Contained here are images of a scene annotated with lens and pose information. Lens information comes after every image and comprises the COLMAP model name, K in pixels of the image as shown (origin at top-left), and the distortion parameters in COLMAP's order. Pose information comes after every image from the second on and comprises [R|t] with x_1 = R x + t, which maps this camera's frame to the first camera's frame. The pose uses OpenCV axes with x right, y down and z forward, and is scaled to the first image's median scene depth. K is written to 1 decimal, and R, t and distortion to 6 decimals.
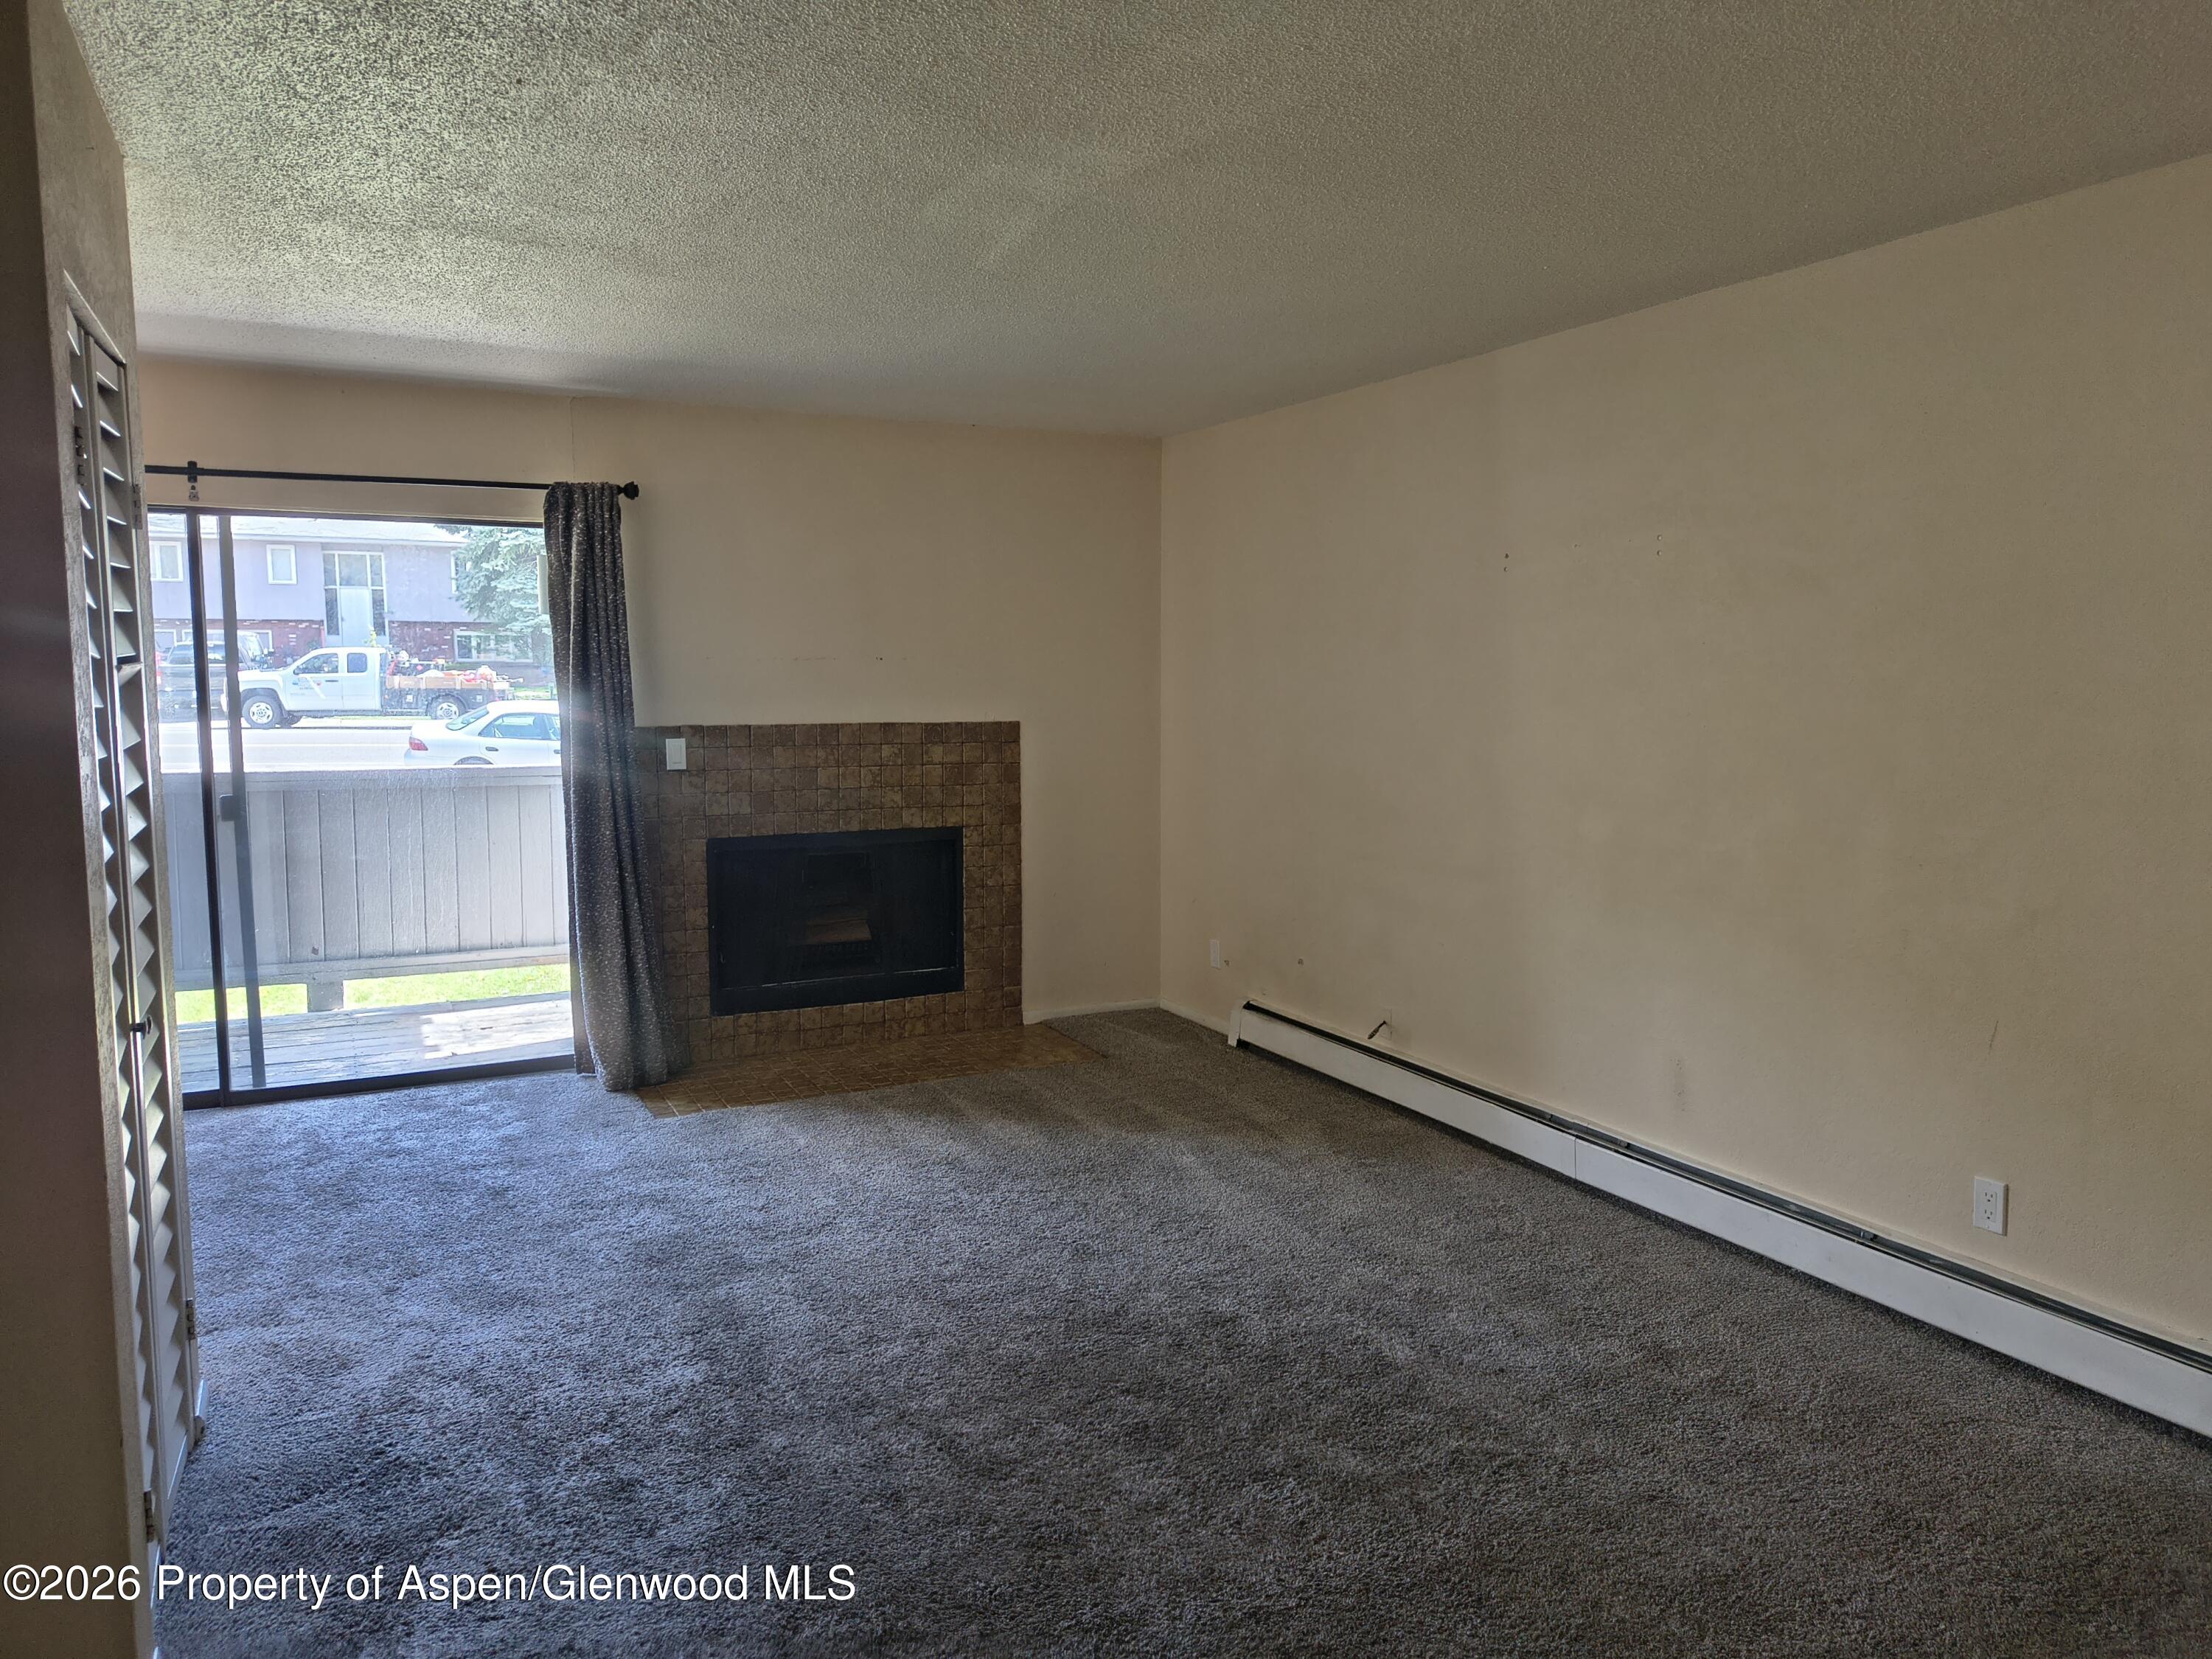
lens RADIAL K [[1522.9, 0, 1106.0], [0, 1522.9, 829.5], [0, 0, 1]] dist [0.024346, -0.002279]
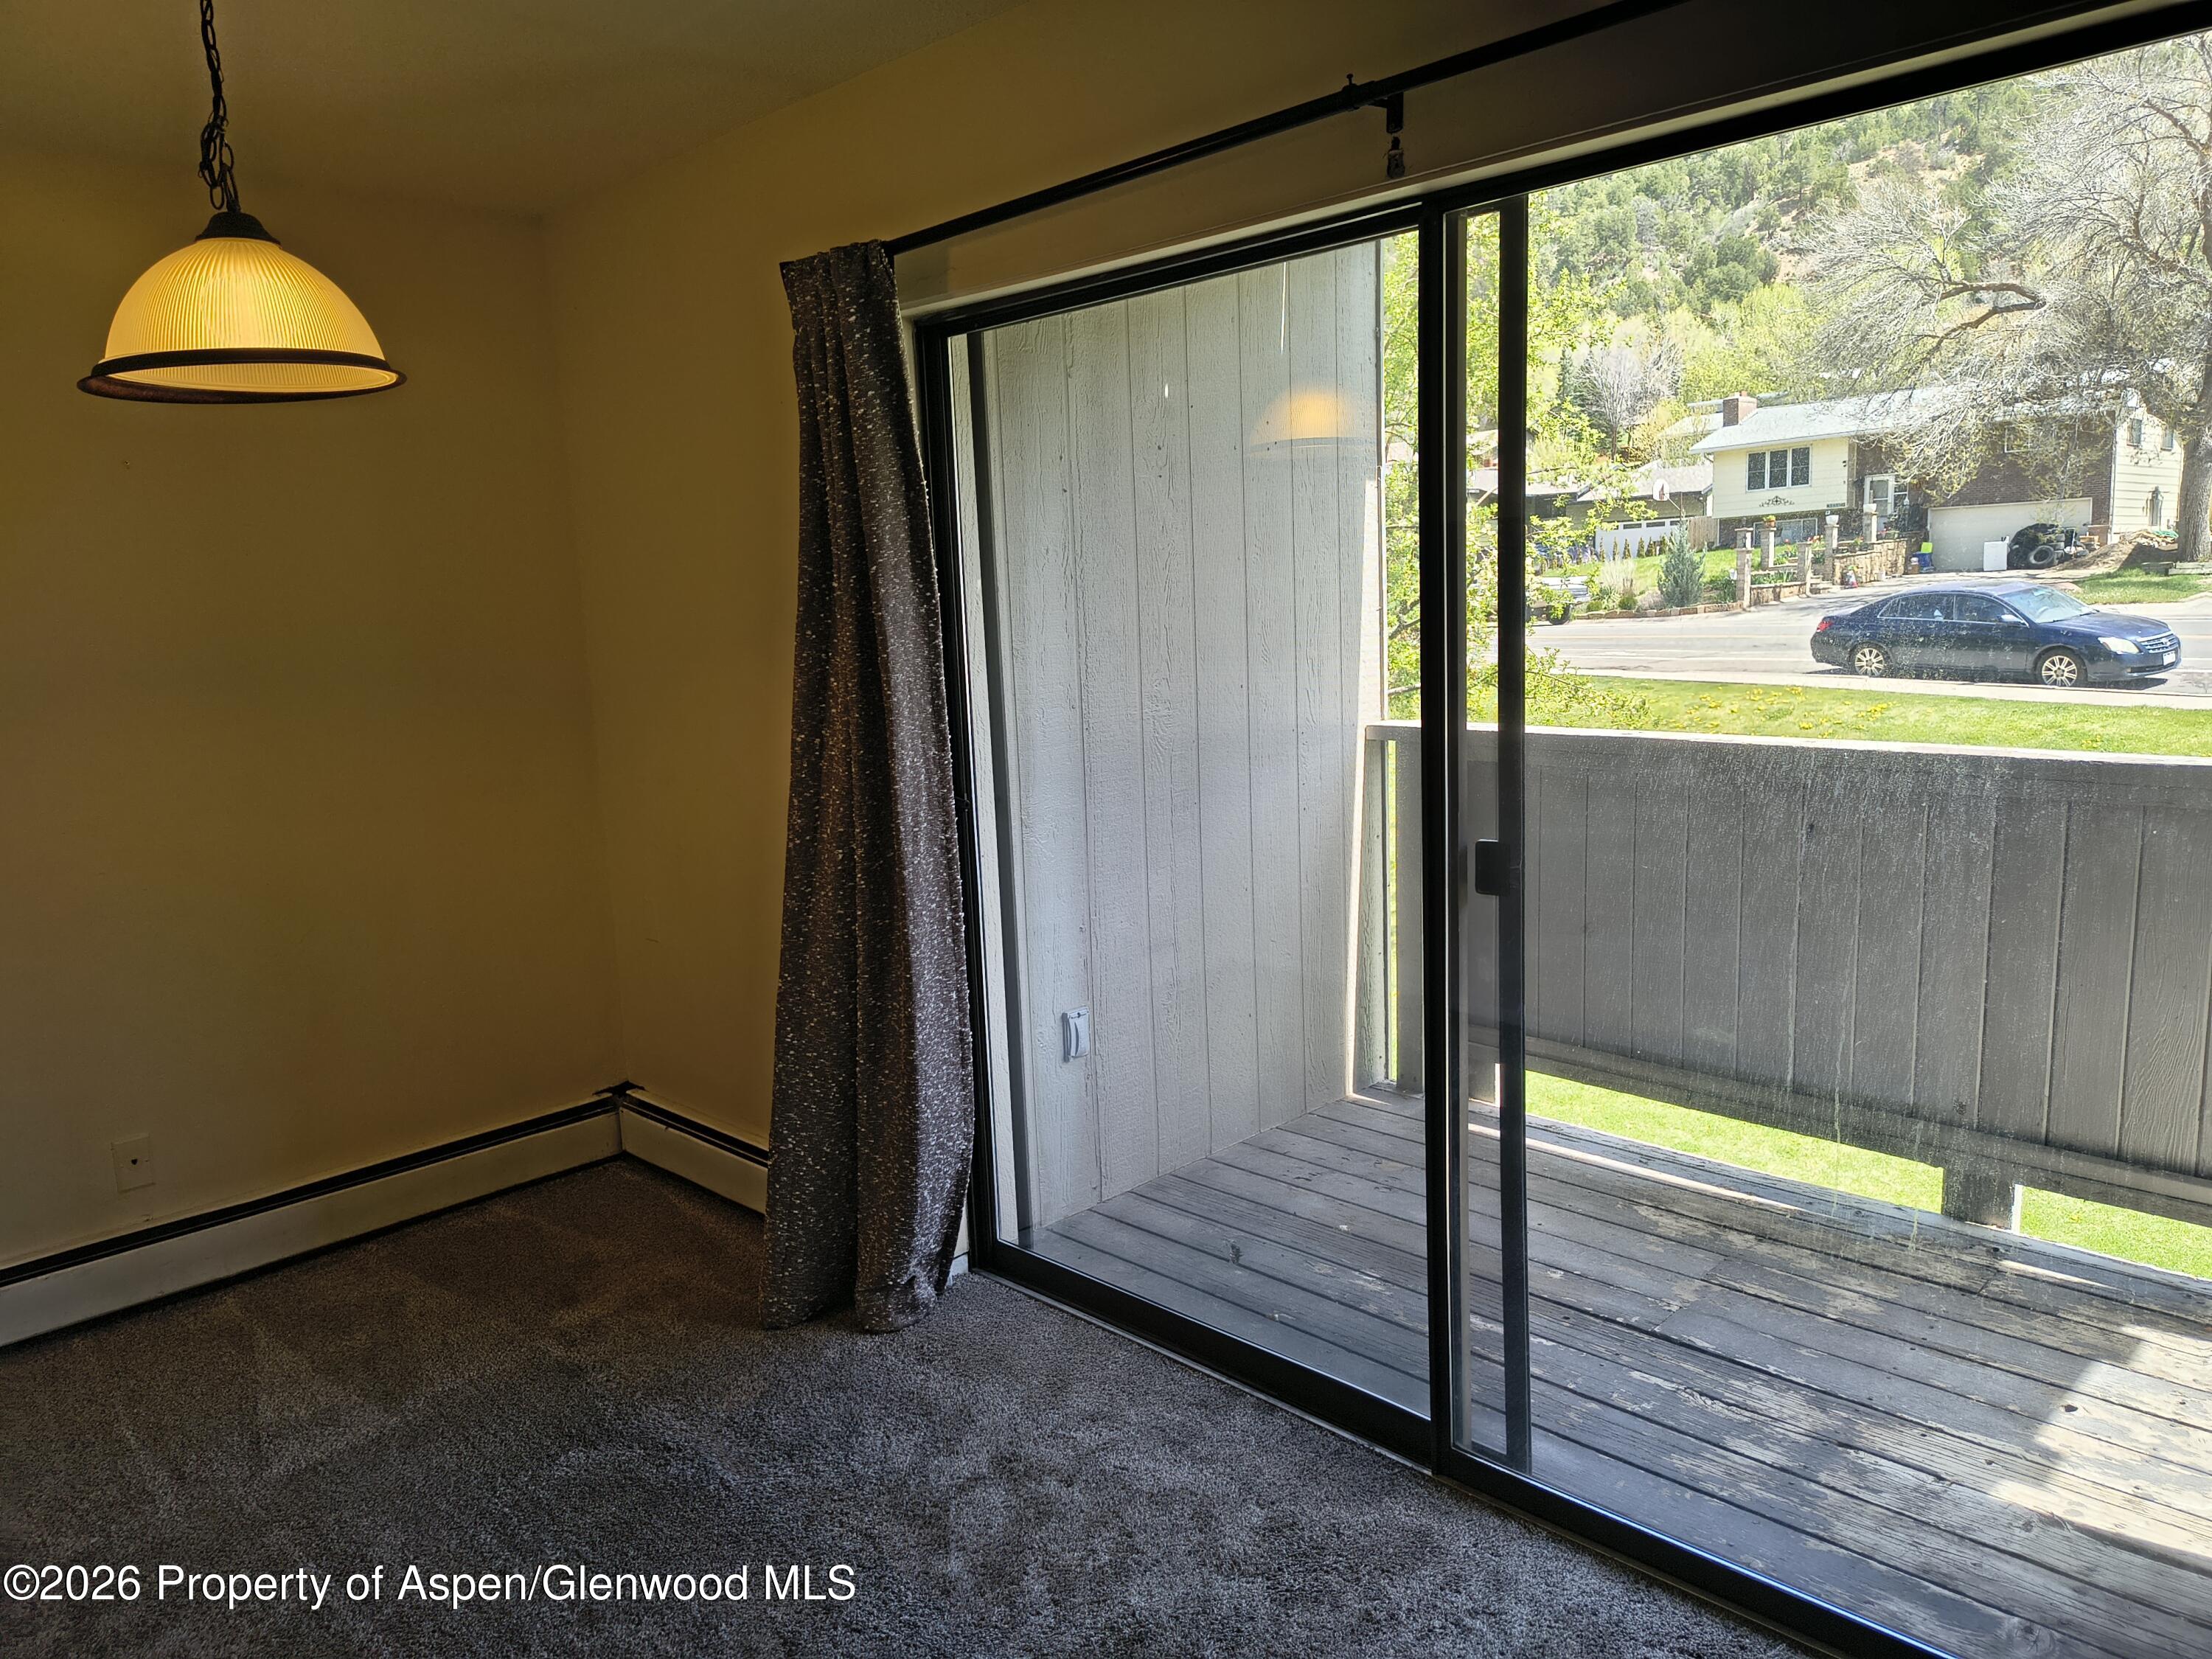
lens RADIAL K [[1522.9, 0, 1106.0], [0, 1522.9, 829.5], [0, 0, 1]] dist [0.024346, -0.002279]
pose [[0.293720, 0.134165, -0.946429, -0.153849], [-0.058306, 0.990772, 0.122356, -0.066856], [0.954112, 0.019244, 0.298832, 0.673305]]
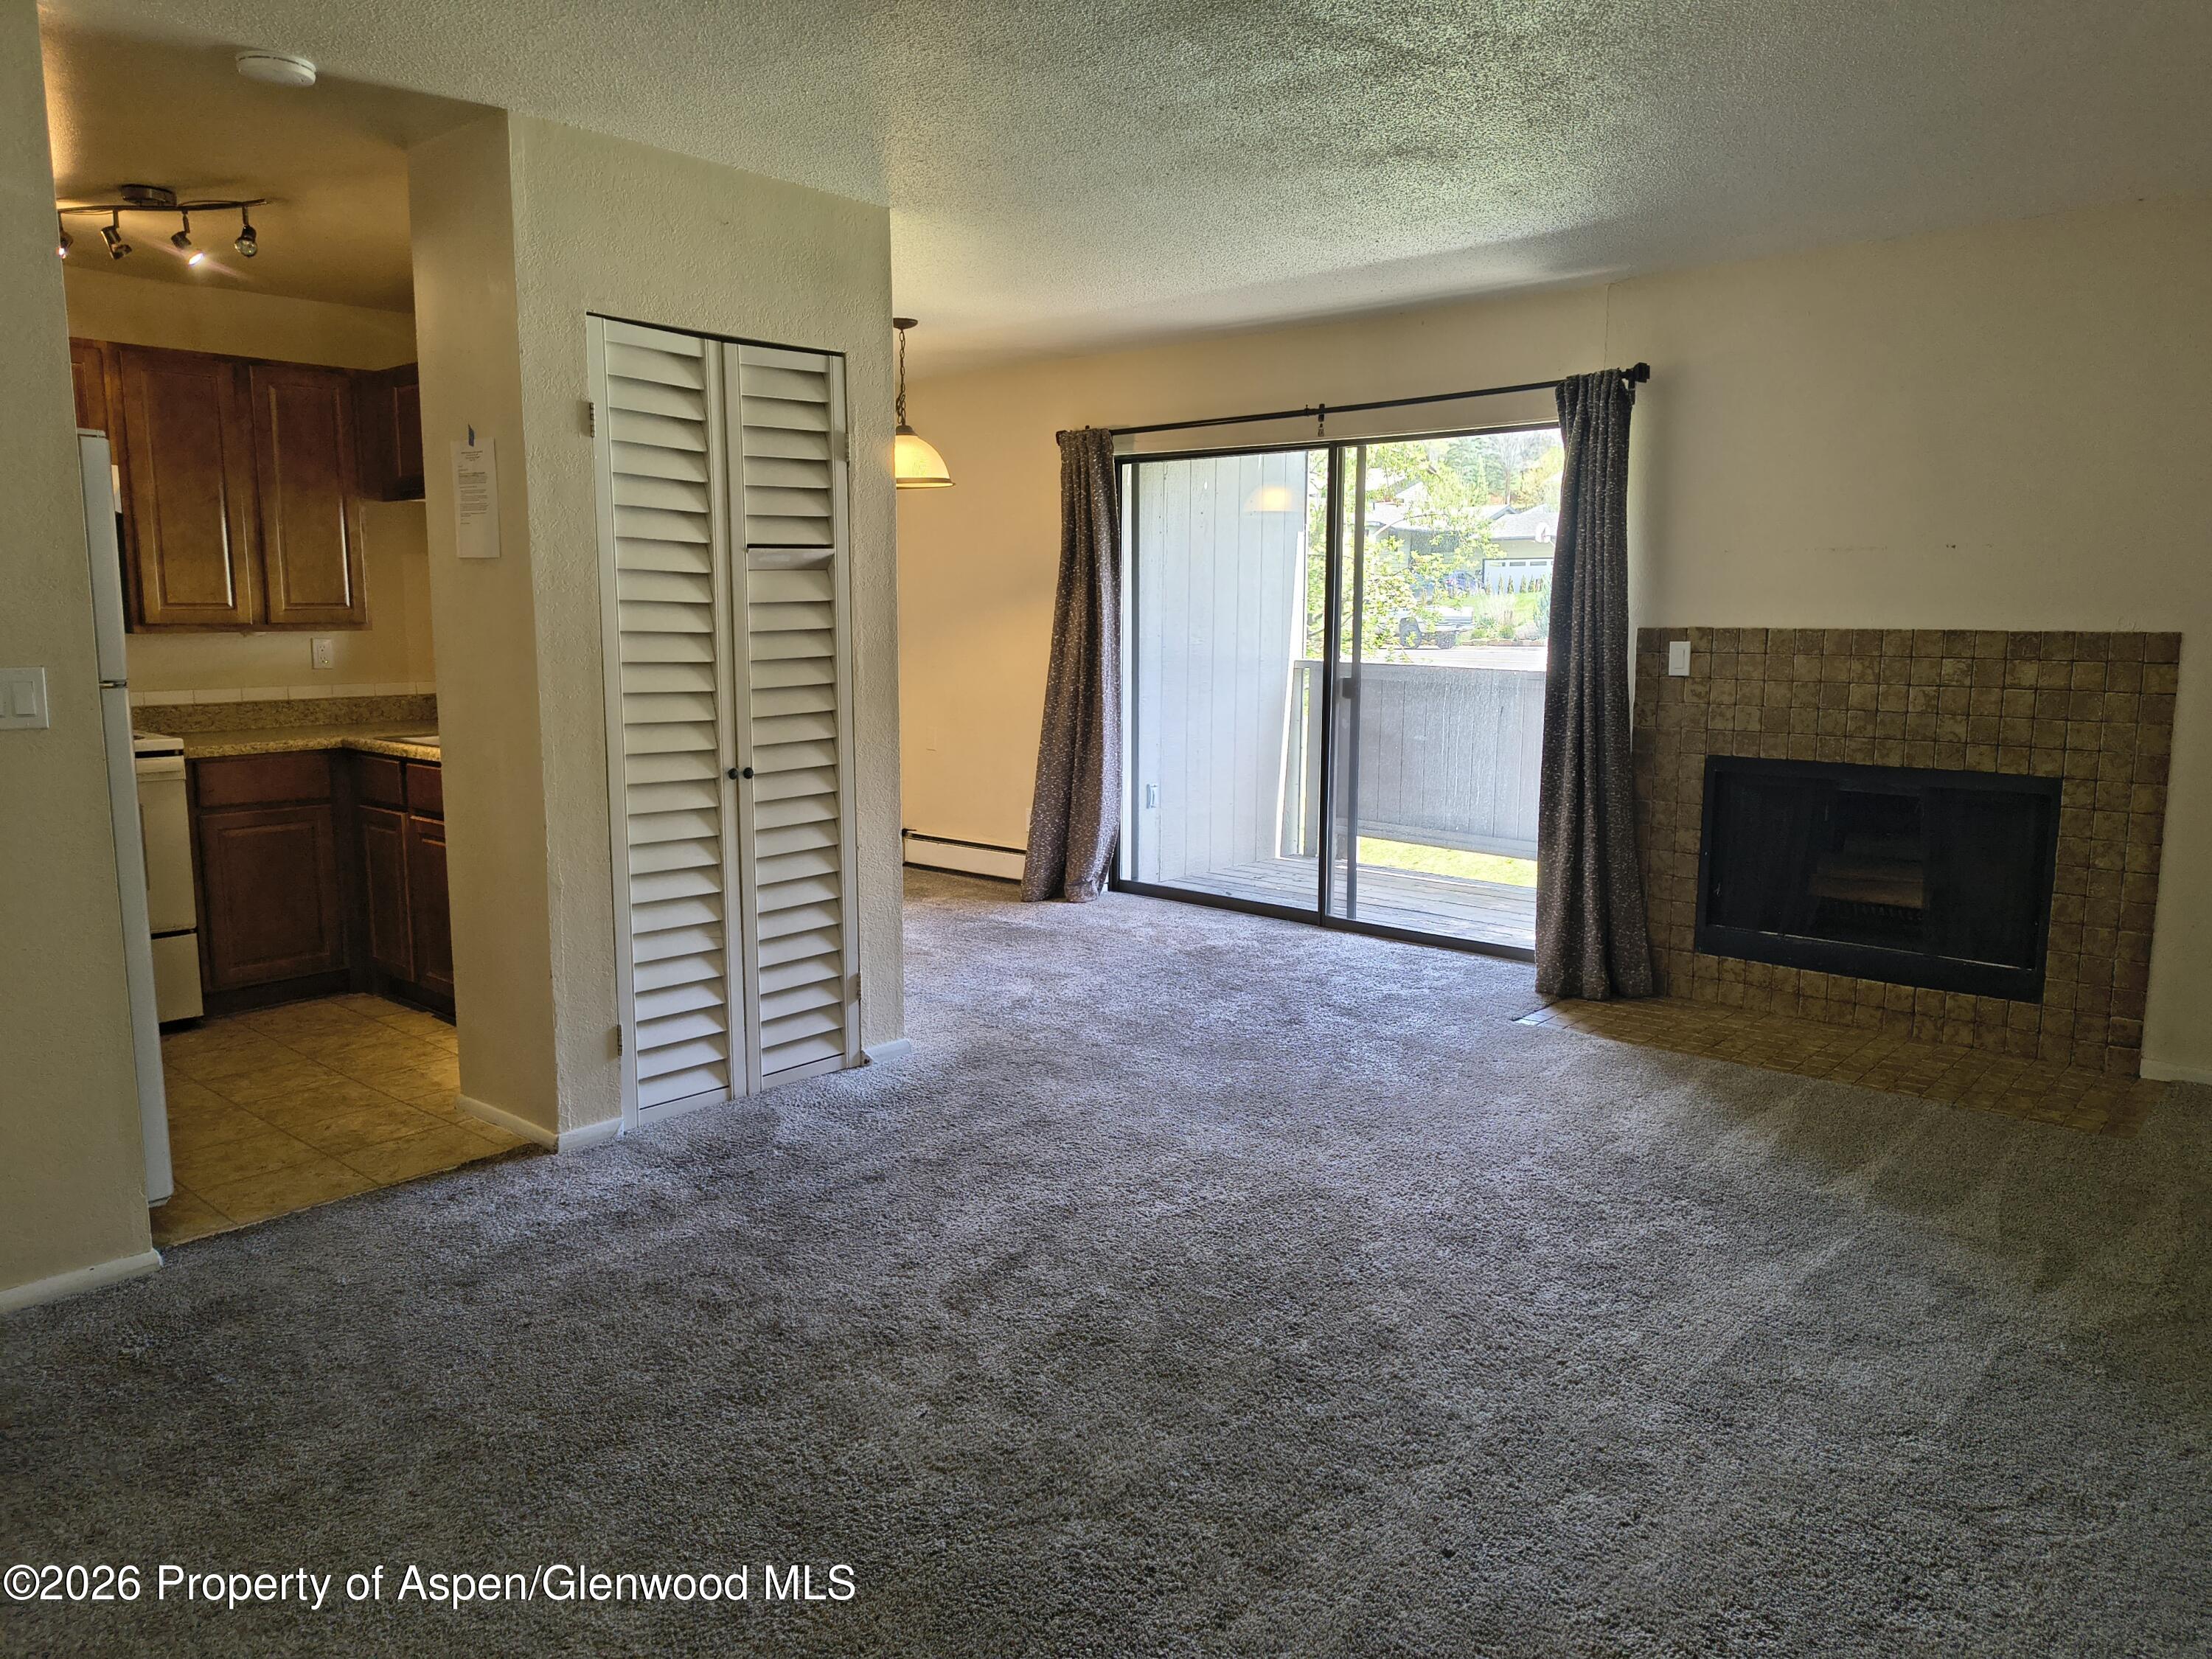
lens RADIAL K [[1545.9, 0, 1106.0], [0, 1545.9, 829.5], [0, 0, 1]] dist [0.010926, 0.000664]
pose [[0.352895, 0.133831, -0.926043, 0.462374], [-0.100021, 0.989443, 0.104877, -0.010569], [0.930302, 0.055613, 0.362555, 0.340804]]
